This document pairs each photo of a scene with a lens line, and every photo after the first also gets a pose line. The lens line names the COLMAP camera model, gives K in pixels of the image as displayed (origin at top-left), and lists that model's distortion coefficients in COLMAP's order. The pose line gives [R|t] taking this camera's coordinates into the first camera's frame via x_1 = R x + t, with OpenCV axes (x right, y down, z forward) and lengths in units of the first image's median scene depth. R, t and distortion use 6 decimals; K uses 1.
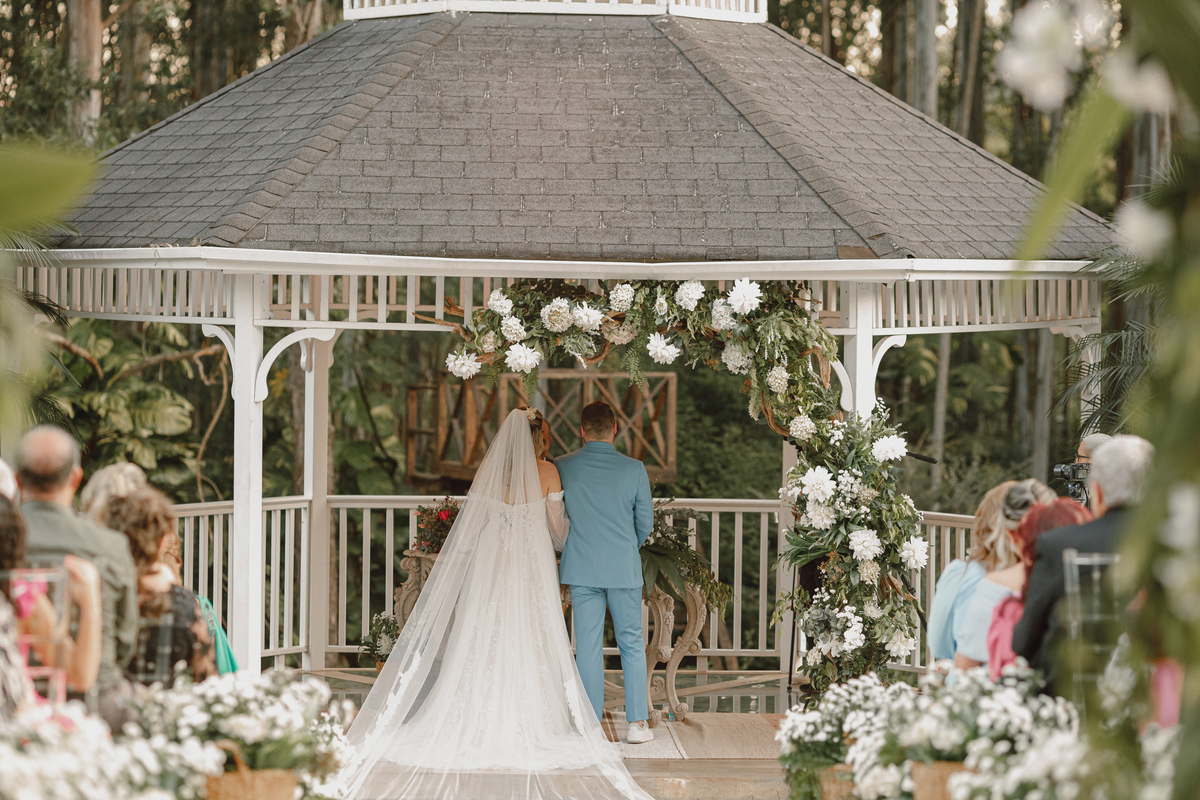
lens RADIAL K [[8892.2, 0, 600.0], [0, 8892.2, 400.0], [0, 0, 1]] dist [0.508506, 7.874445]
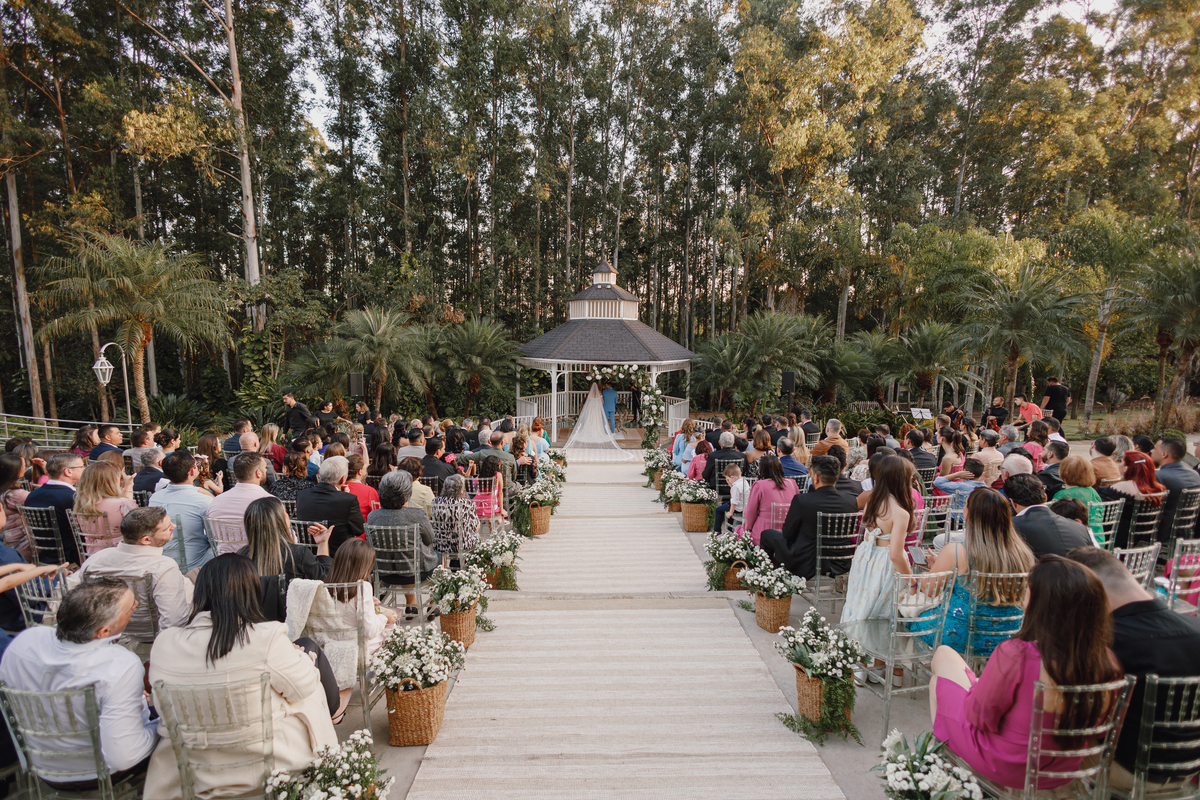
lens RADIAL K [[585.2, 0, 600.0], [0, 585.2, 400.0], [0, 0, 1]] dist [0.001652, 0.000129]
pose [[0.999634, -0.001466, 0.027026, -0.018671], [-0.000452, 0.997489, 0.070821, -0.017615], [-0.027062, -0.070807, 0.997123, 0.596679]]
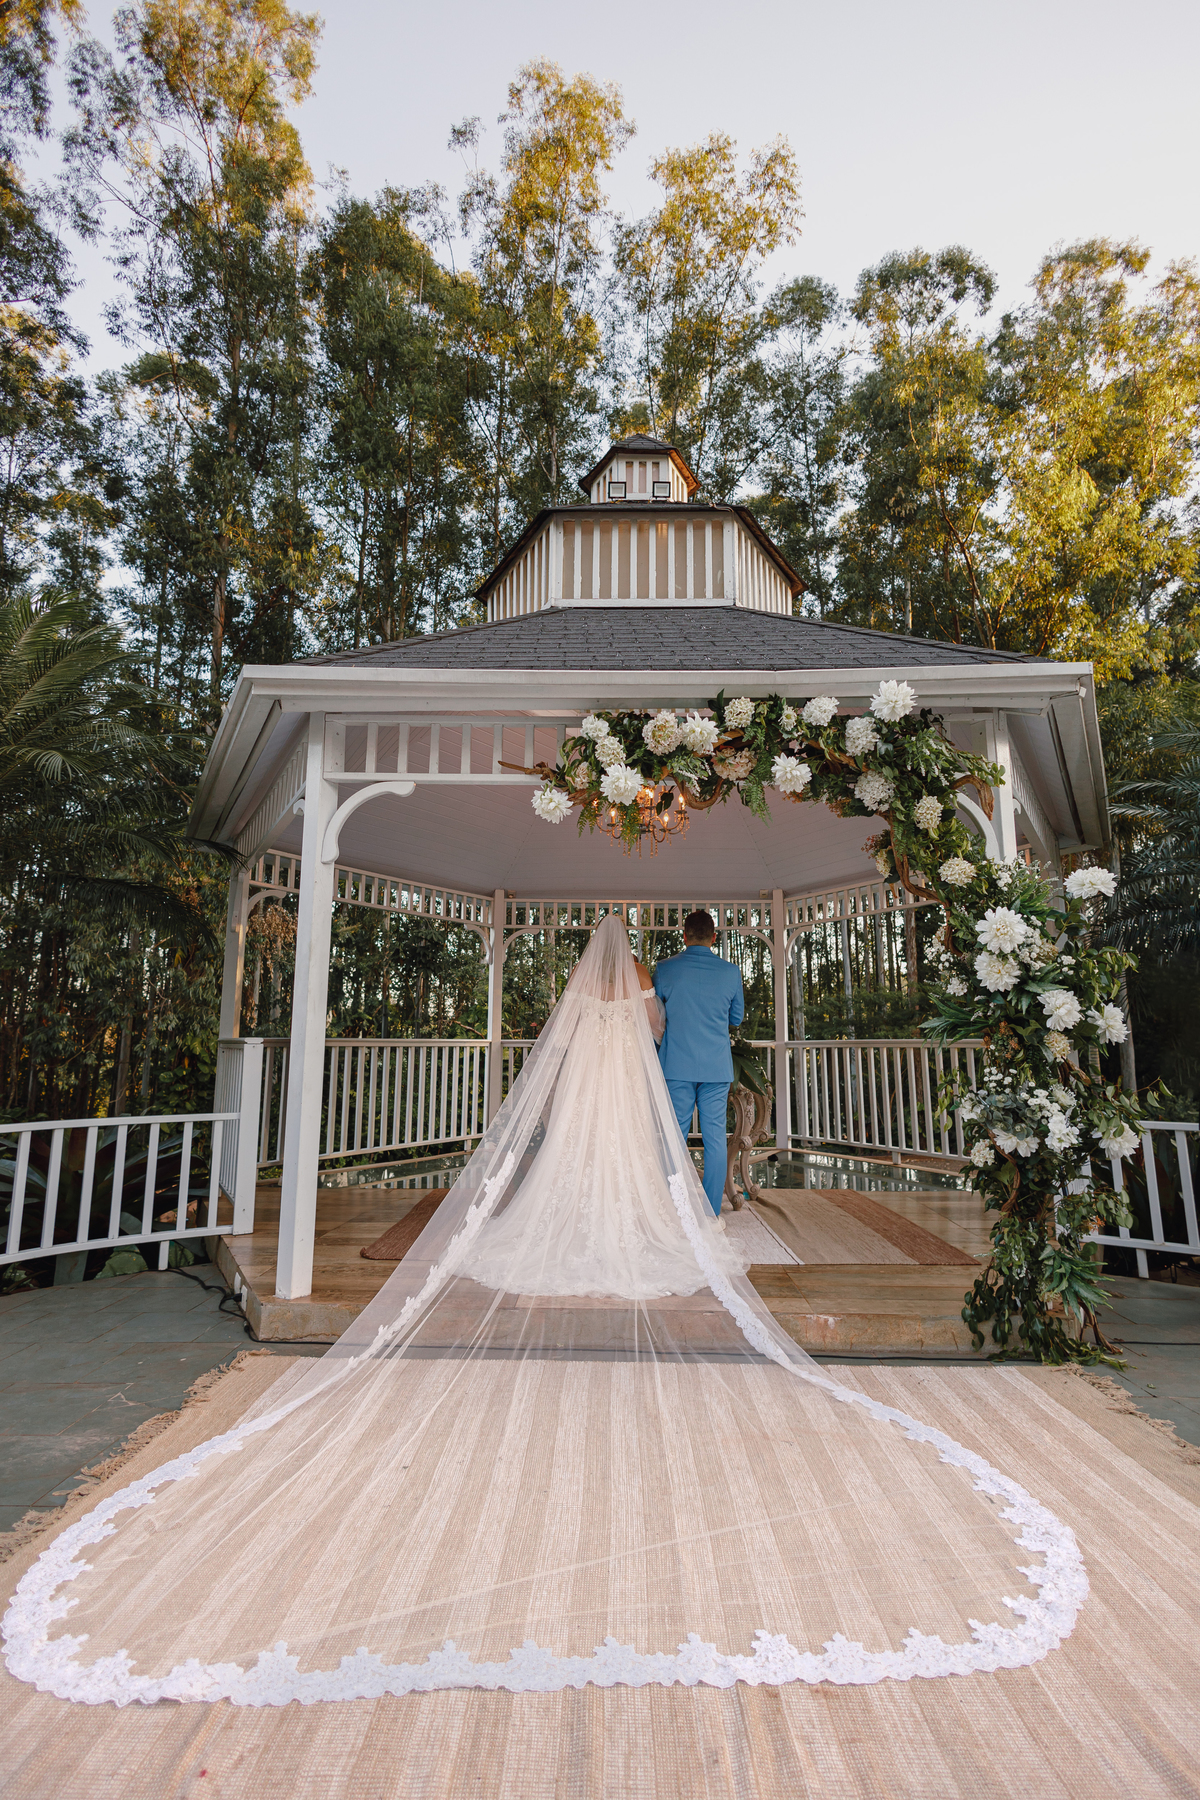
lens RADIAL K [[877.8, 0, 600.0], [0, 877.8, 900.0], [0, 0, 1]] dist [0.001652, 0.000129]
pose [[0.999625, -0.013303, -0.023933, -0.008906], [0.007735, 0.975646, -0.219216, 0.023556], [0.026267, 0.218948, 0.975383, 0.921585]]
